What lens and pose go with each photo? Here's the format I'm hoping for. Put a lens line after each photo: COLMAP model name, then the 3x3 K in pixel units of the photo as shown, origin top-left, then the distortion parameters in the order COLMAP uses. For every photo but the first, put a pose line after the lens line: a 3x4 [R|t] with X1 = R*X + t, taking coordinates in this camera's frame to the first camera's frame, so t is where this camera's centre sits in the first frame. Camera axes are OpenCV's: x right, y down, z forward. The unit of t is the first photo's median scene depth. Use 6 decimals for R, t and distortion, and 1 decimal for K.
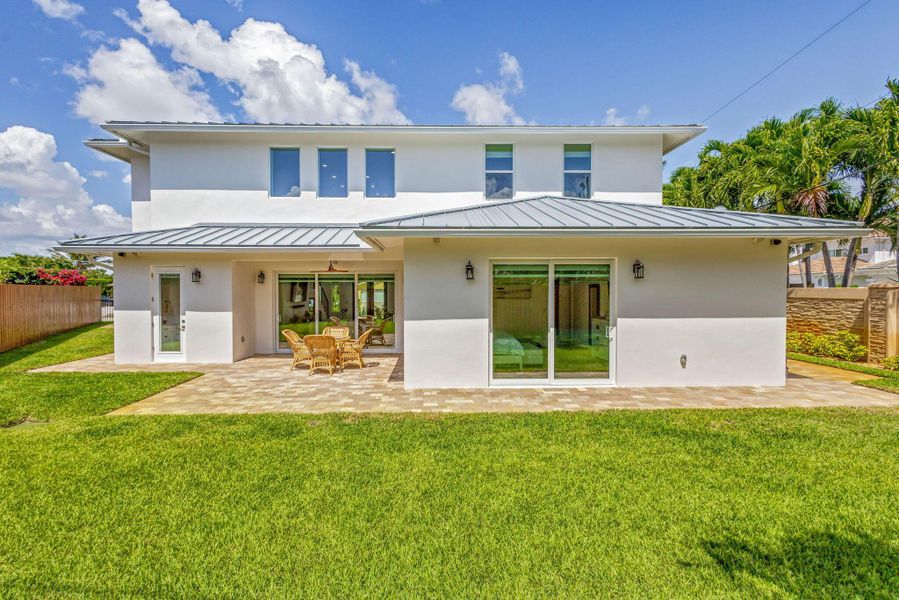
lens RADIAL K [[425.7, 0, 449.5], [0, 425.7, 300.0], [0, 0, 1]] dist [0.011421, 0.000247]
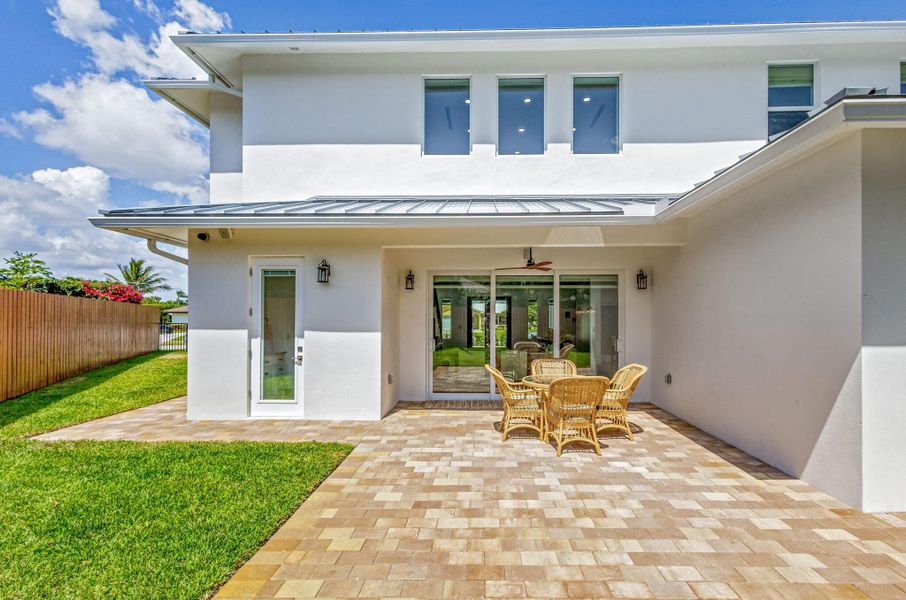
lens RADIAL K [[436.9, 0, 482.6], [0, 436.9, 318.0], [0, 0, 1]] dist [0.012273, -0.000210]
pose [[0.999131, 0.001114, -0.041676, -0.327325], [-0.002298, 0.999595, -0.028371, 0.022639], [0.041627, 0.028442, 0.998728, 0.381741]]
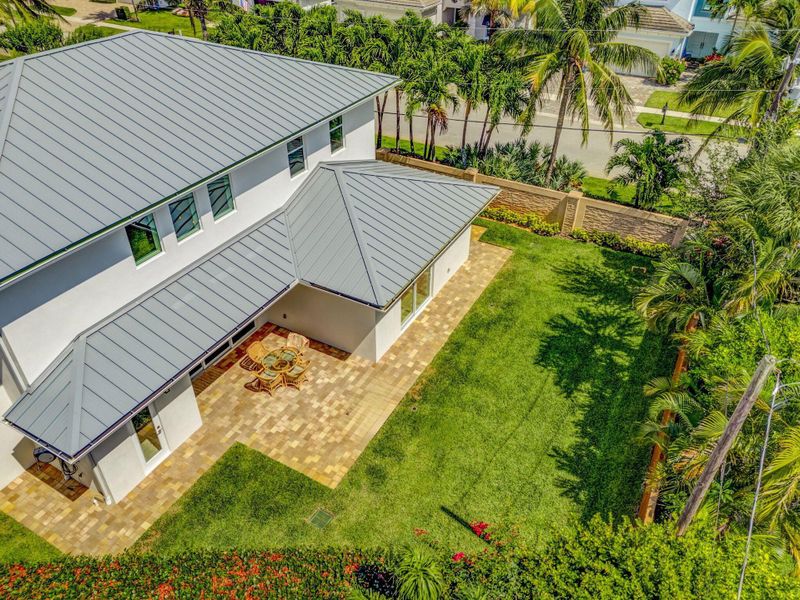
lens RADIAL K [[590.5, 0, 401.5], [0, 590.5, 294.1], [0, 0, 1]] dist [0.058680, -0.070032]
pose [[0.507556, -0.497205, 0.703686, -1.104695], [0.017668, 0.822536, 0.568438, -0.941317], [-0.861437, -0.276082, 0.426268, 0.002584]]
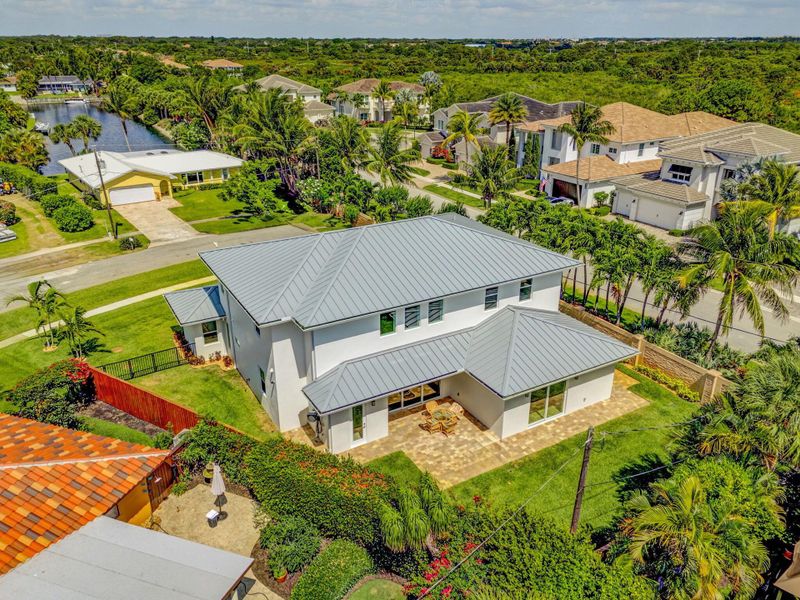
lens RADIAL K [[590.5, 0, 401.5], [0, 590.5, 294.1], [0, 0, 1]] dist [0.058680, -0.070032]
pose [[0.878419, -0.183046, 0.441446, -1.424174], [0.014280, 0.933378, 0.358610, -1.303127], [-0.477678, -0.308706, 0.822511, -0.931871]]
